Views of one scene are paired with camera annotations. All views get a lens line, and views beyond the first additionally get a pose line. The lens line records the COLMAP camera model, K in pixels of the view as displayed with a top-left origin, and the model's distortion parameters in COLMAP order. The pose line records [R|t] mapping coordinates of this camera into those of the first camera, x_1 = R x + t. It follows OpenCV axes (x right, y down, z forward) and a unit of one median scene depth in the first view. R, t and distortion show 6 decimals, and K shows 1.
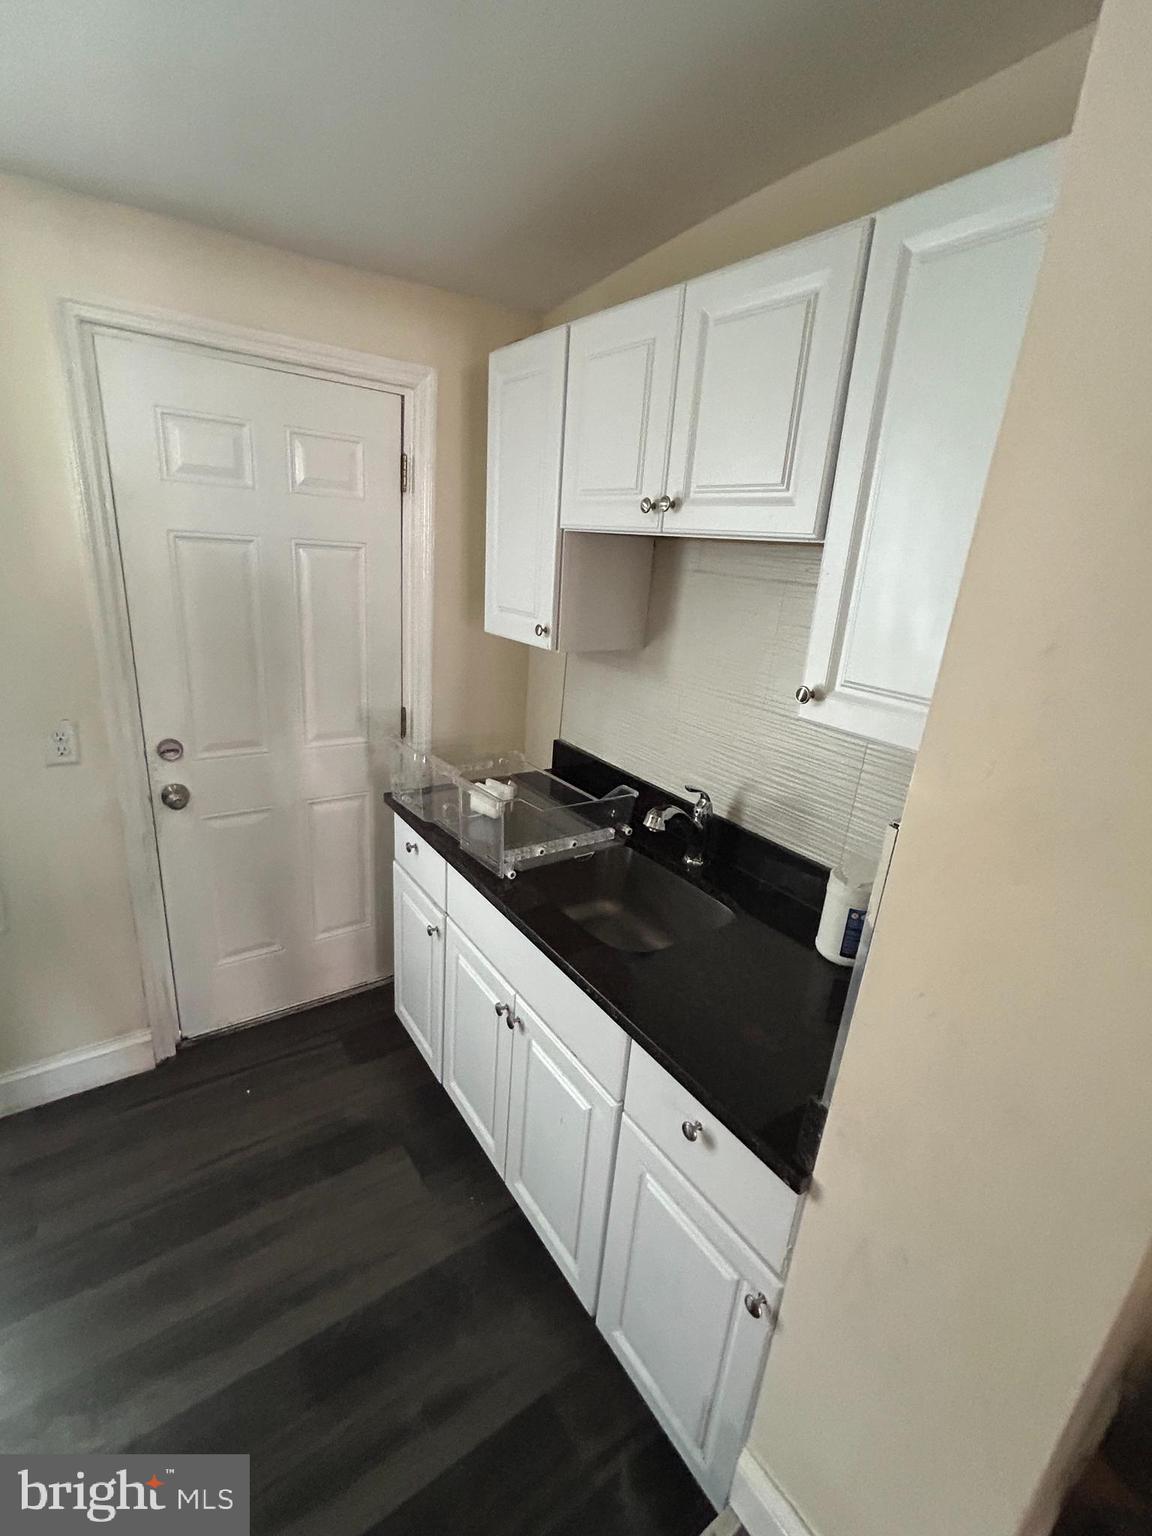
lens RADIAL K [[677.5, 0, 579.1], [0, 677.5, 765.1], [0, 0, 1]] dist [0.004557, 0.000143]
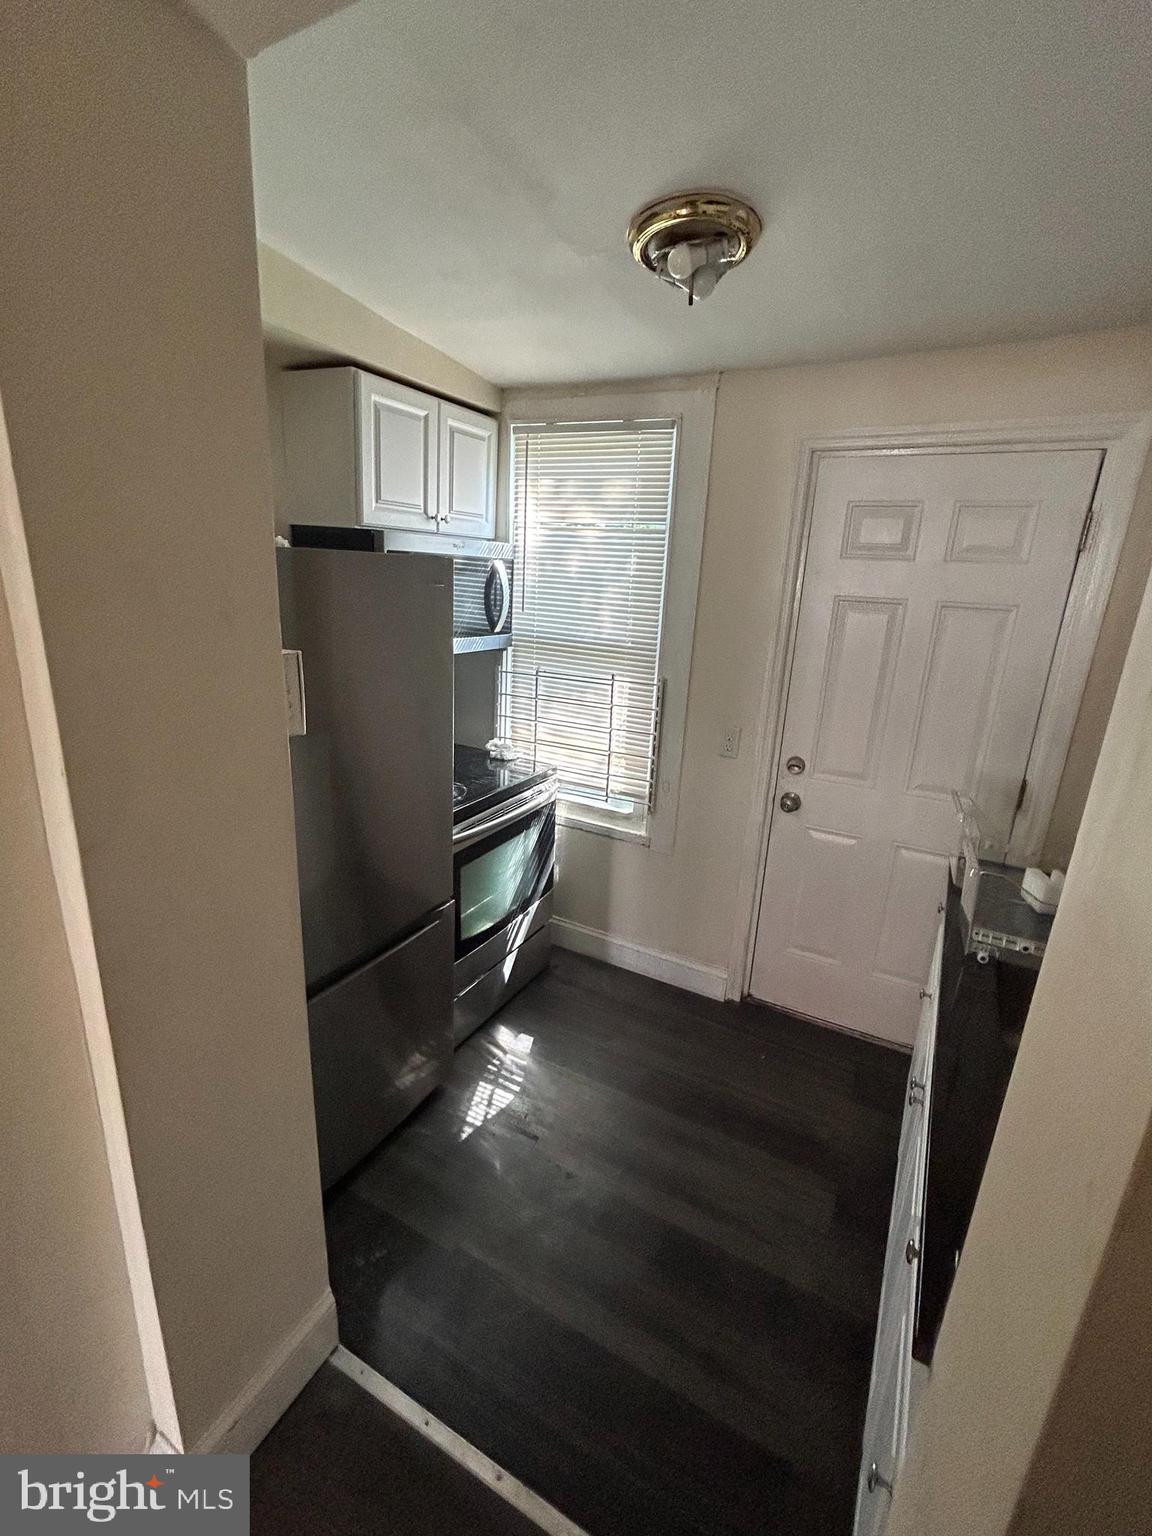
lens RADIAL K [[677.5, 0, 580.0], [0, 677.5, 767.4], [0, 0, 1]] dist [0.004557, 0.000143]
pose [[0.443670, 0.195016, -0.874715, 0.318637], [-0.290943, 0.954514, 0.065235, 0.015610], [0.847649, 0.225549, 0.480228, 0.050463]]
